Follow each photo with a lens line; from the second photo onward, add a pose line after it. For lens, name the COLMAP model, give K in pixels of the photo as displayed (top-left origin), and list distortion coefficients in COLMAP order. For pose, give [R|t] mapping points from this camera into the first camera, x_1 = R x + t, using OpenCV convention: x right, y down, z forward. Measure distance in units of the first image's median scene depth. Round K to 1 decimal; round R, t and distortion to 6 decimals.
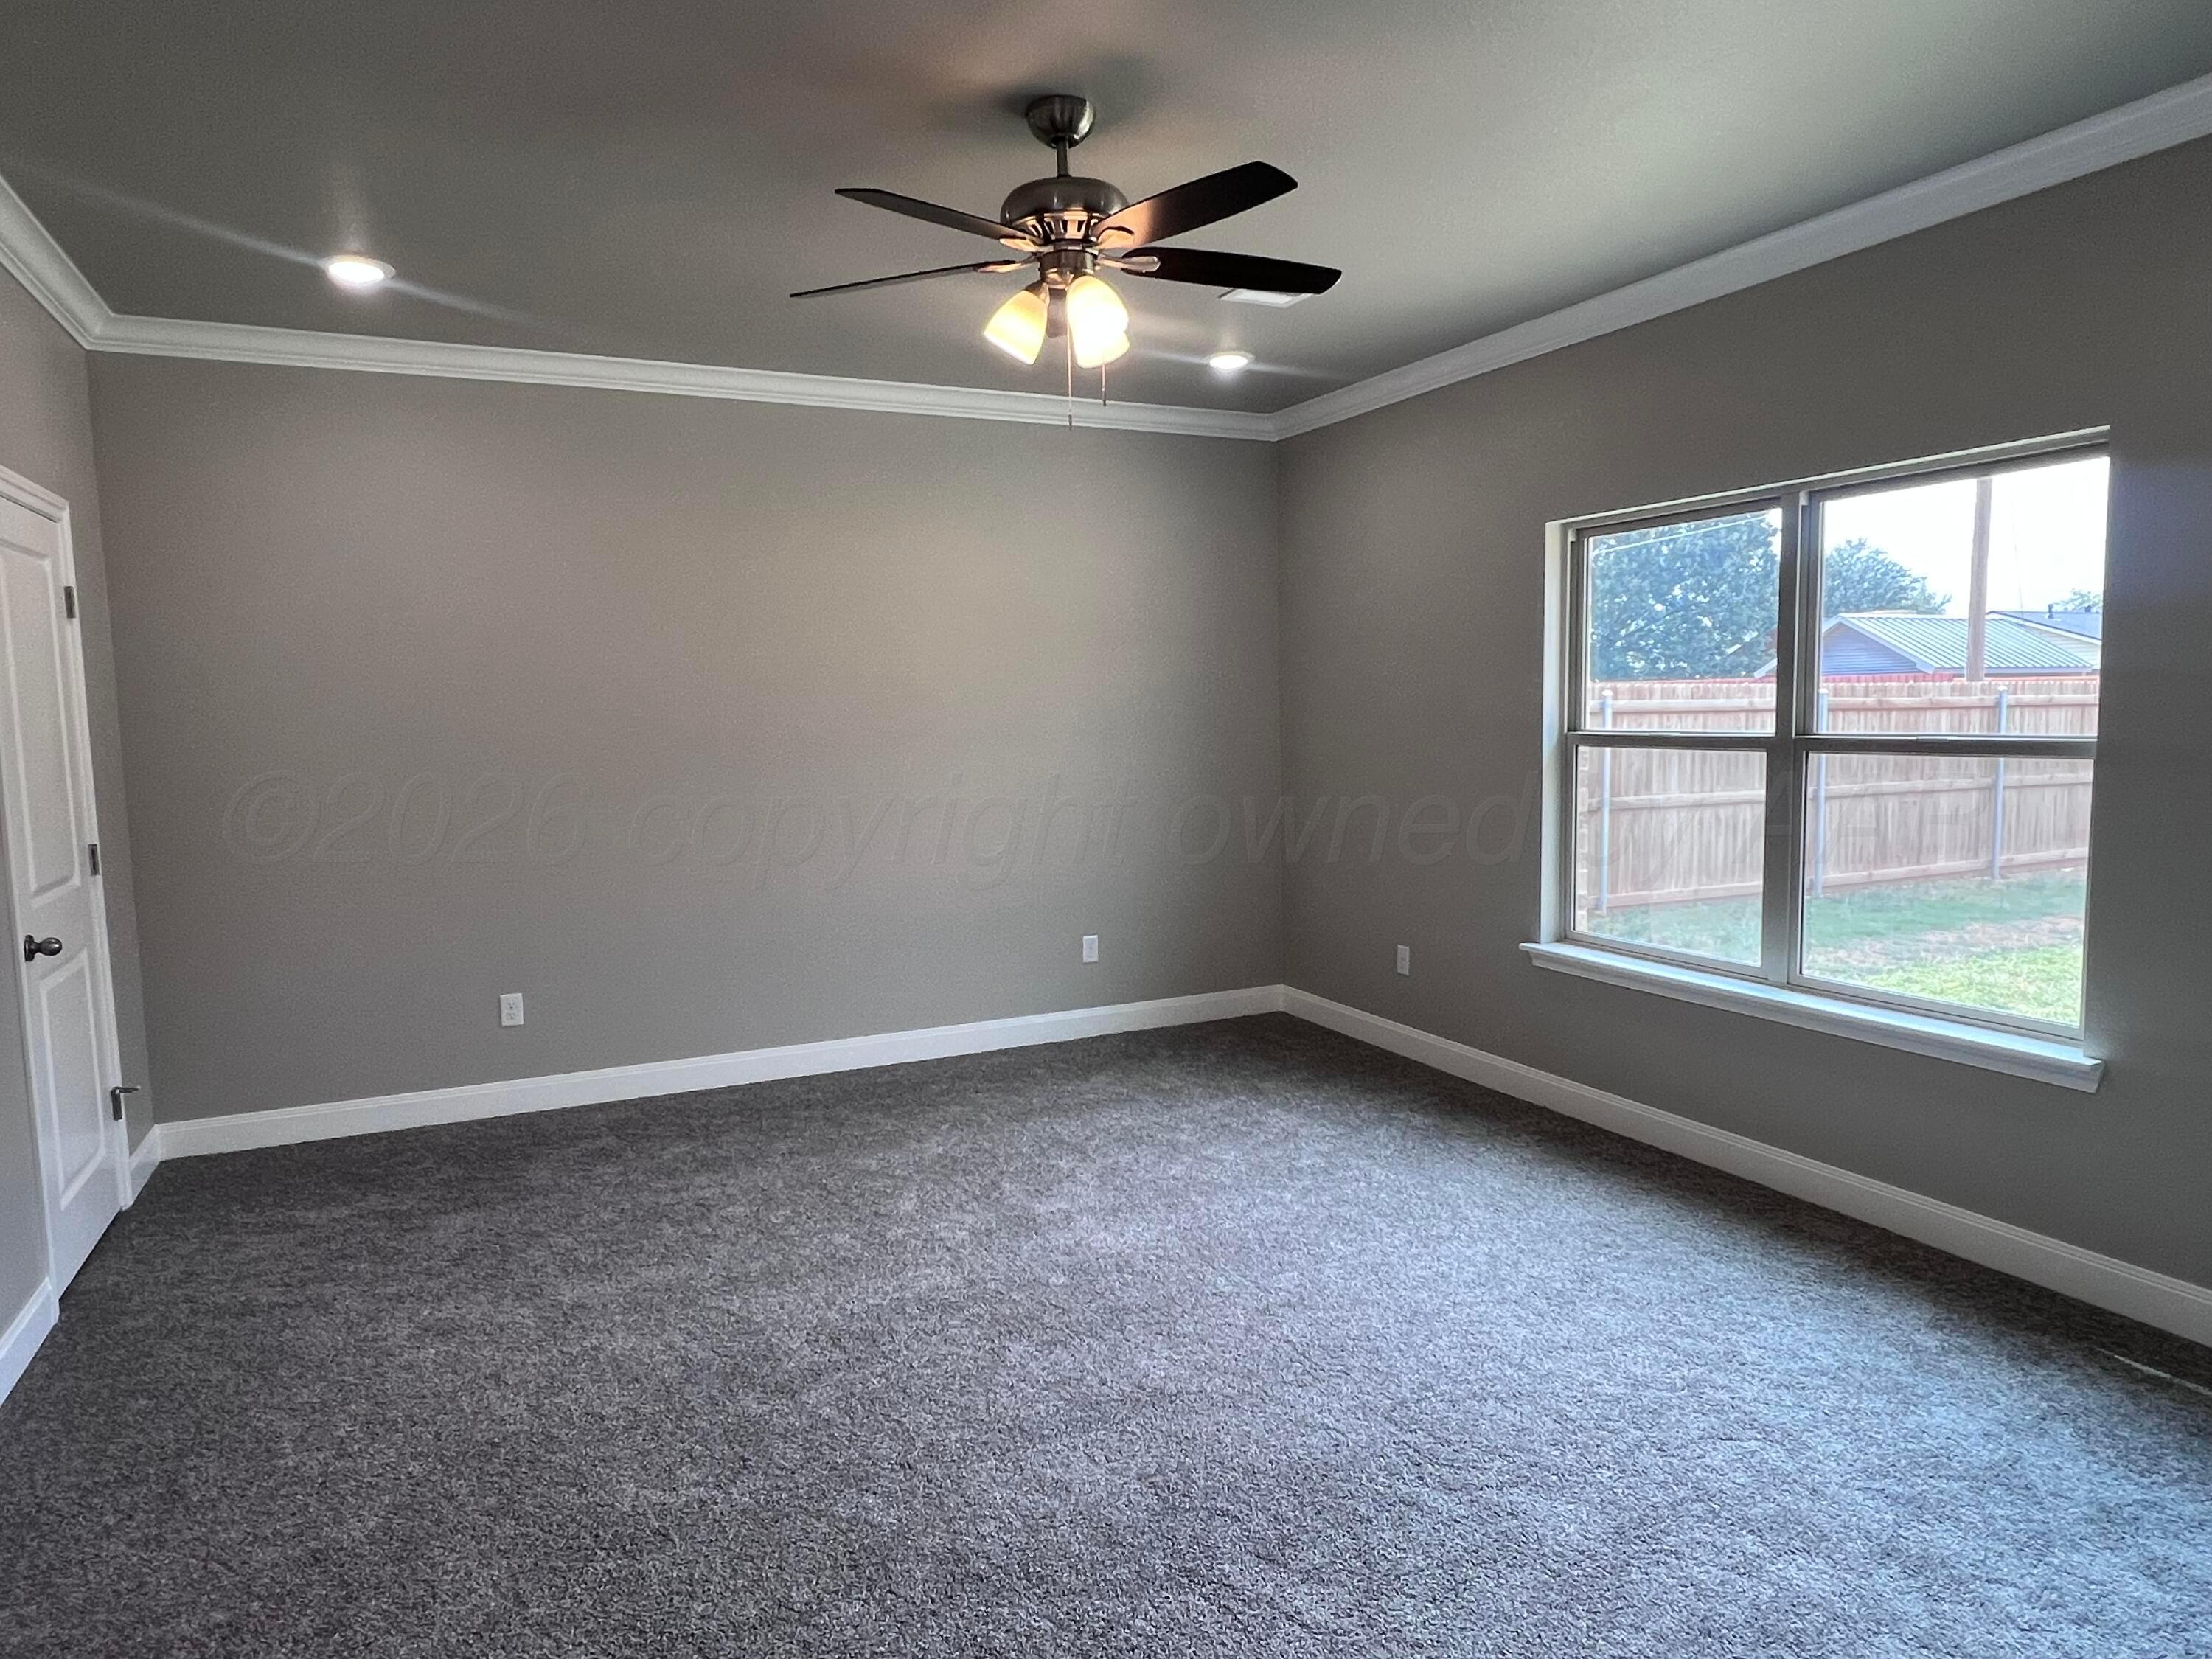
lens RADIAL K [[1334.9, 0, 1112.5], [0, 1334.9, 827.8], [0, 0, 1]] dist [-0.007148, -0.000829]
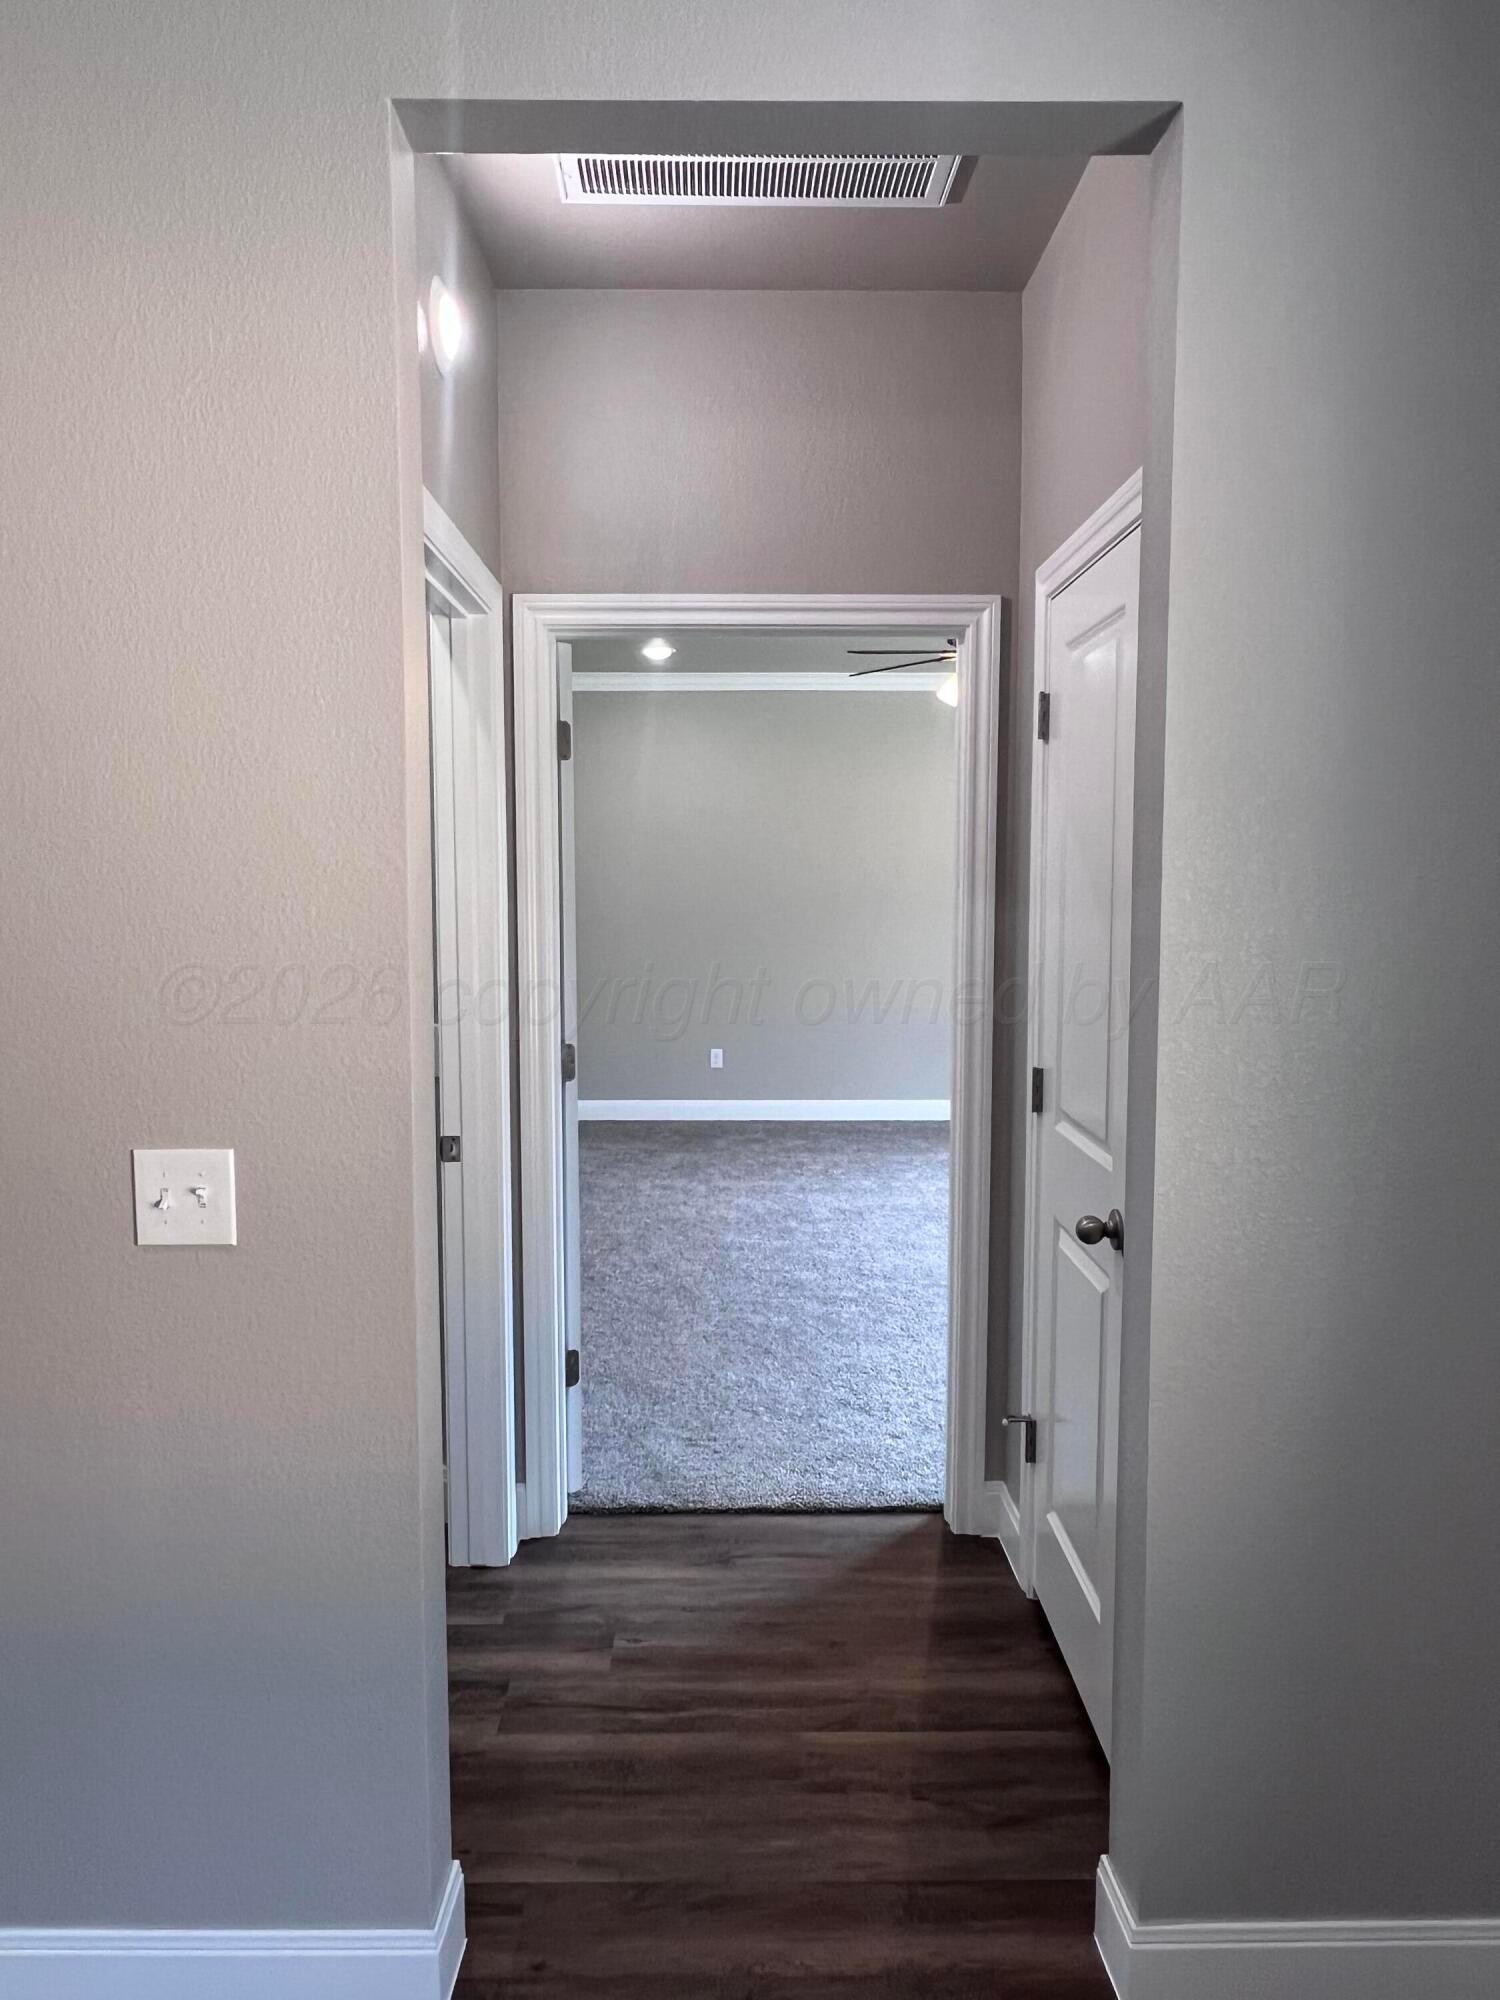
lens RADIAL K [[1342.1, 0, 747.2], [0, 1342.1, 1001.6], [0, 0, 1]] dist [0.000797, 0.000016]
pose [[0.903471, 0.053983, -0.425237, 0.254827], [-0.052221, 0.998510, 0.015809, 0.030306], [0.425457, 0.007923, 0.904944, -0.437468]]
